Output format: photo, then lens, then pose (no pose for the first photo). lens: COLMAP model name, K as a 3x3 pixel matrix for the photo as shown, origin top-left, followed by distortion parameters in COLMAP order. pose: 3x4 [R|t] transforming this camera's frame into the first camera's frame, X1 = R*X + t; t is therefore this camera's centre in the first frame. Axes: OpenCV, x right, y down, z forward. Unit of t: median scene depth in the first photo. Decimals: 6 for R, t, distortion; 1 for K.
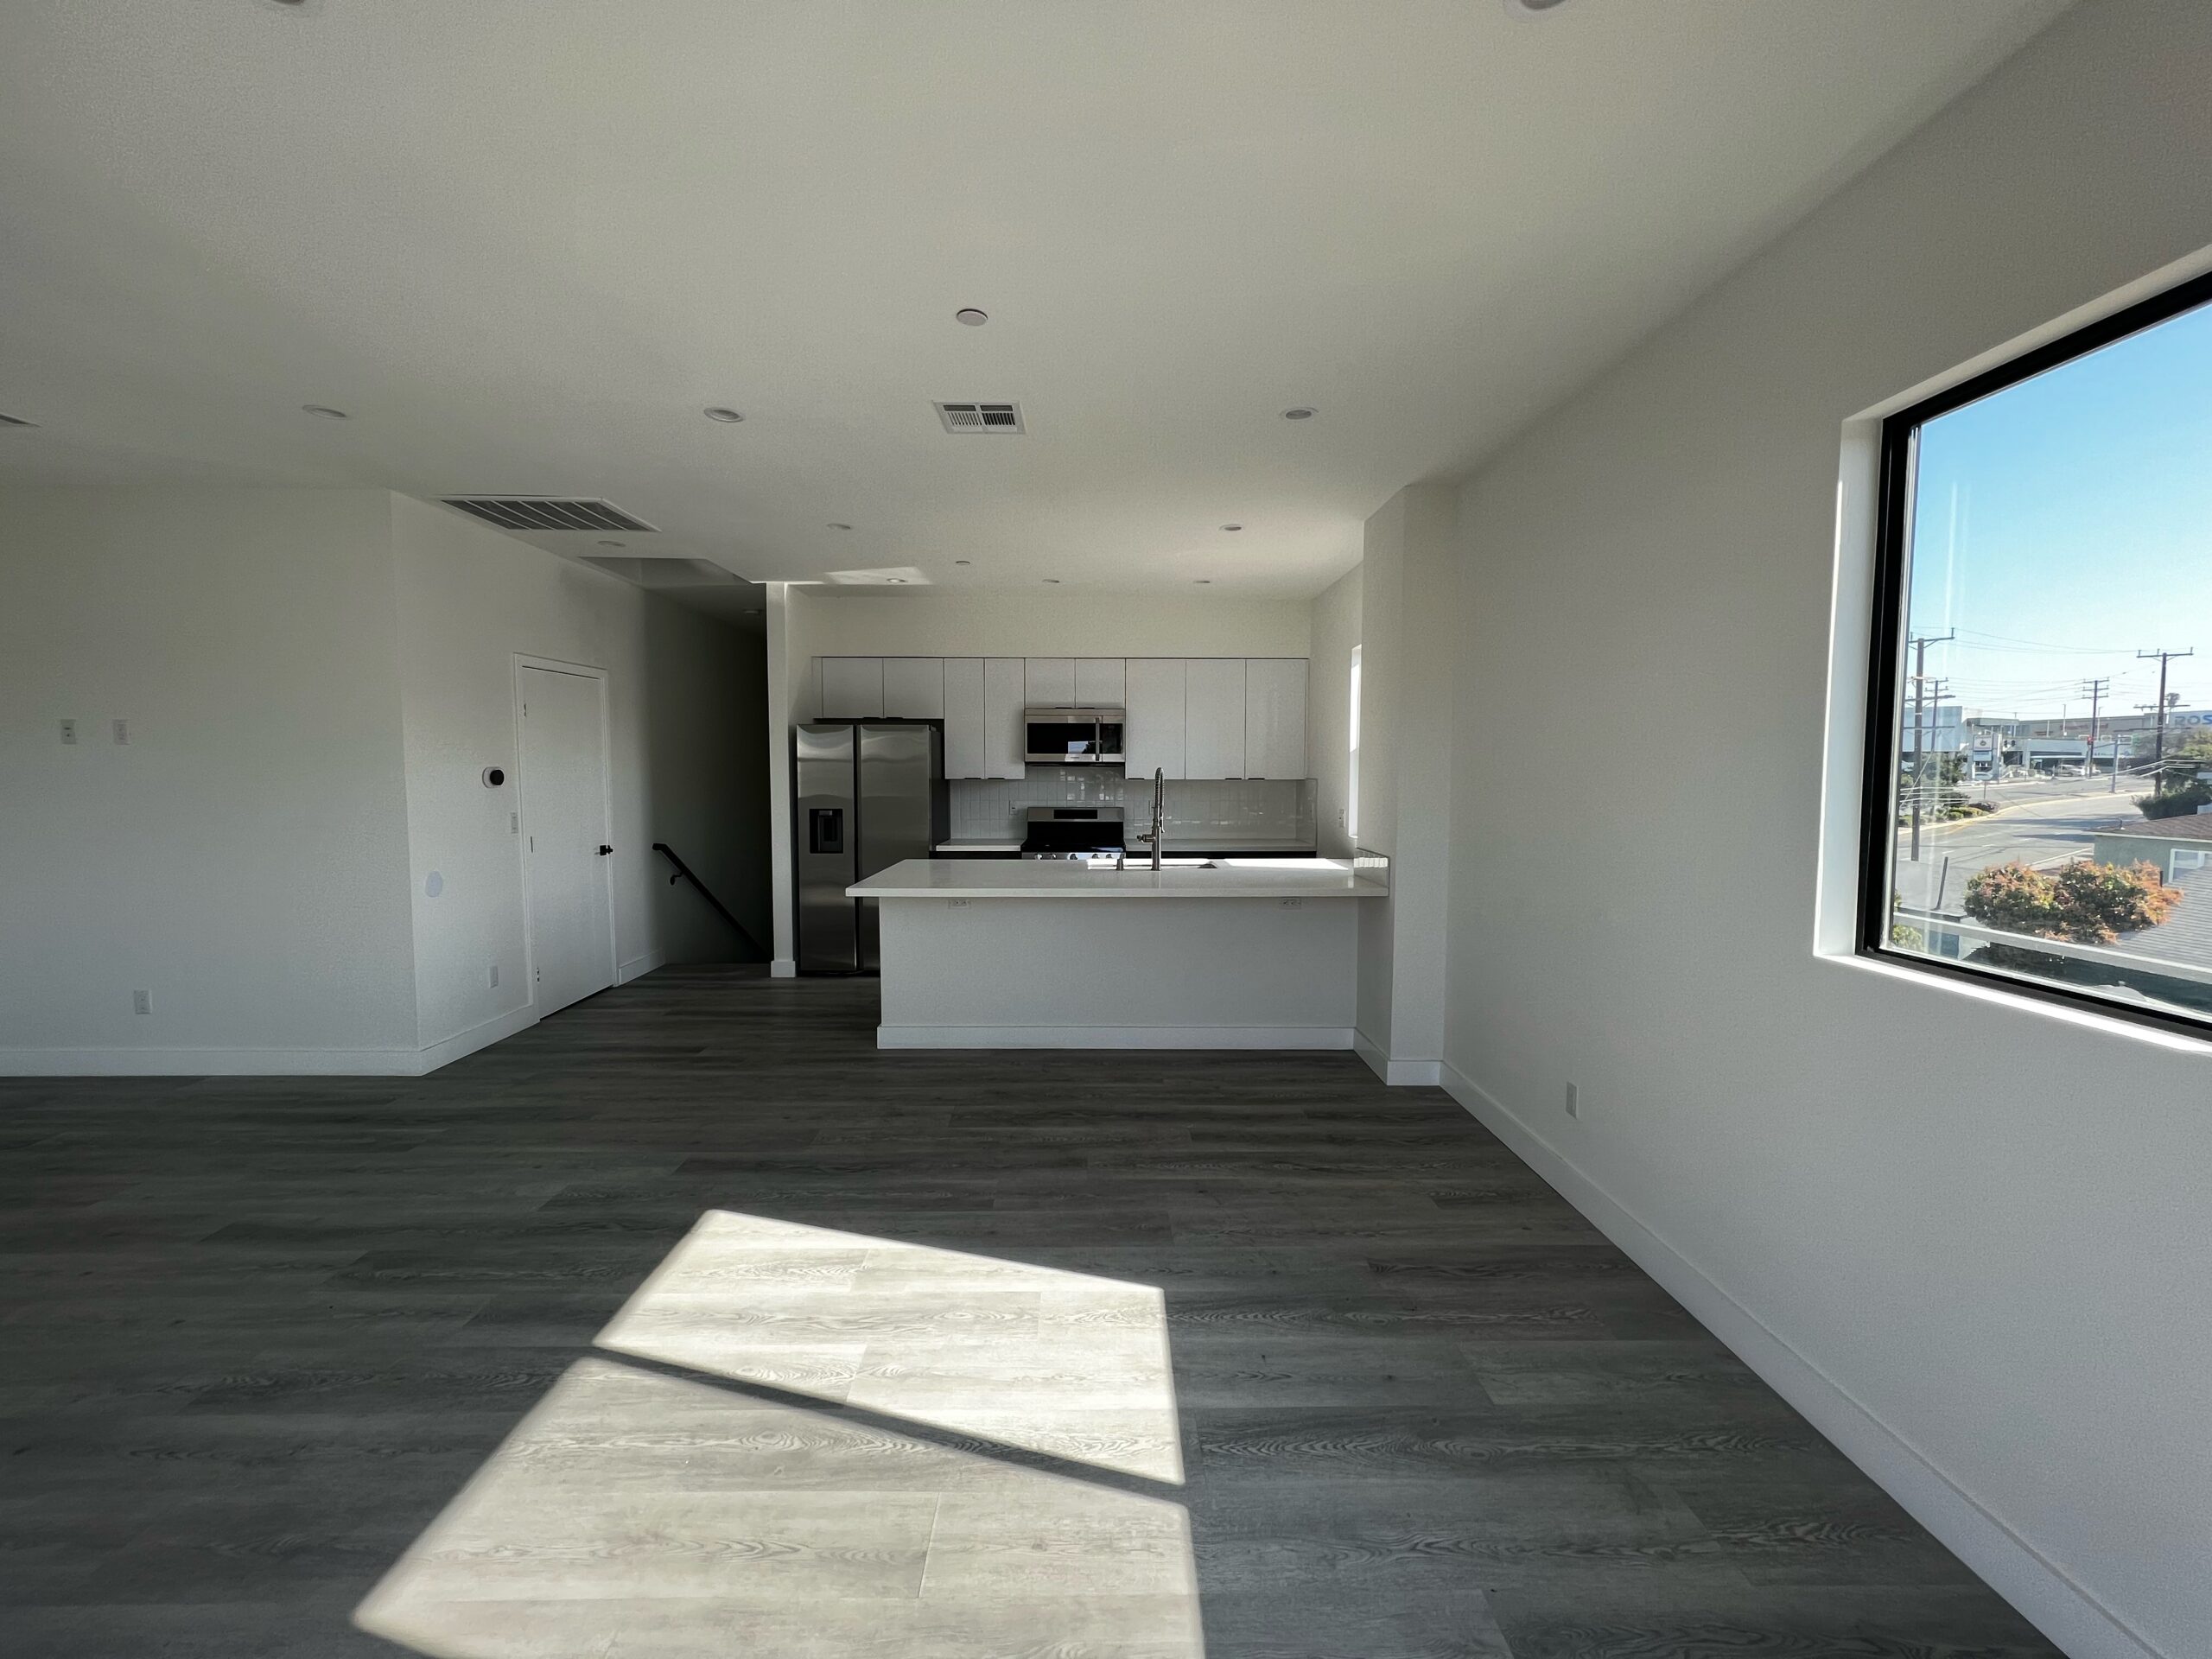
lens RADIAL K [[885.9, 0, 1106.0], [0, 885.9, 829.5], [0, 0, 1]] dist [0.000129, 0.000001]
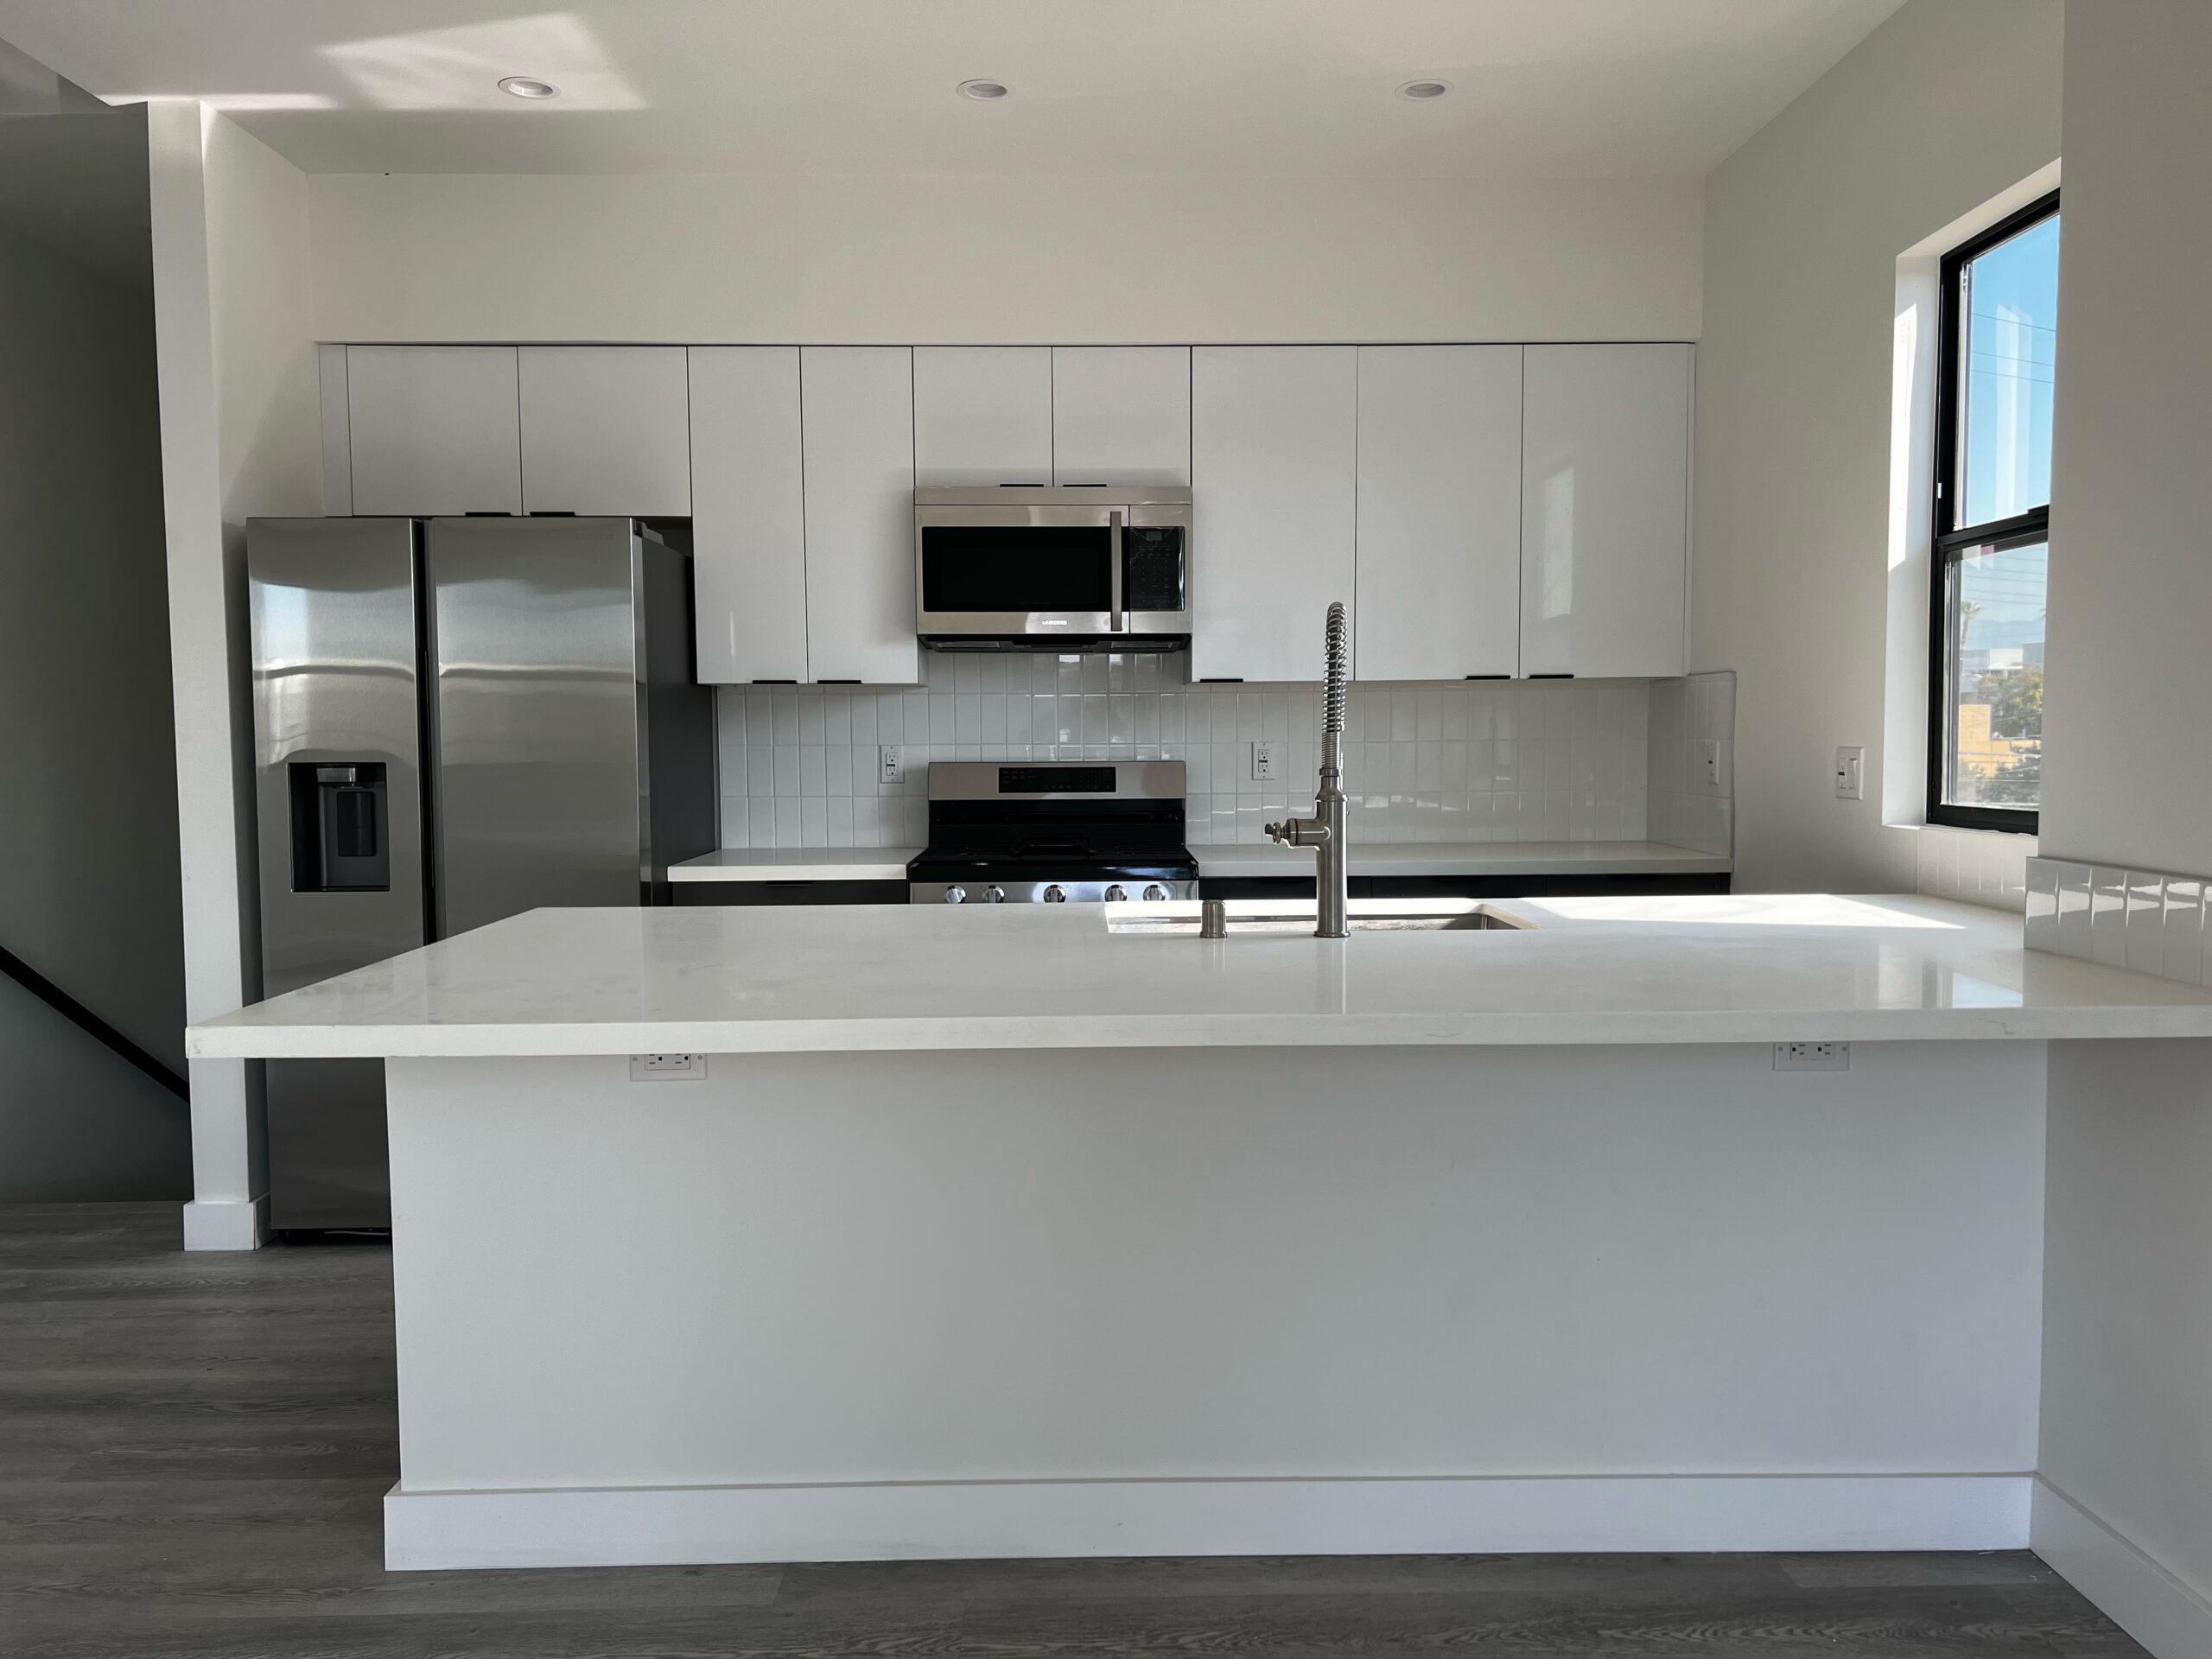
lens RADIAL K [[1669.9, 0, 1106.0], [0, 1669.9, 829.5], [0, 0, 1]] dist [-0.002642, -0.002328]
pose [[0.999952, -0.009635, 0.001582, -0.016373], [0.009643, 0.999940, -0.005155, 0.008464], [-0.001533, 0.005170, 0.999985, 0.328279]]
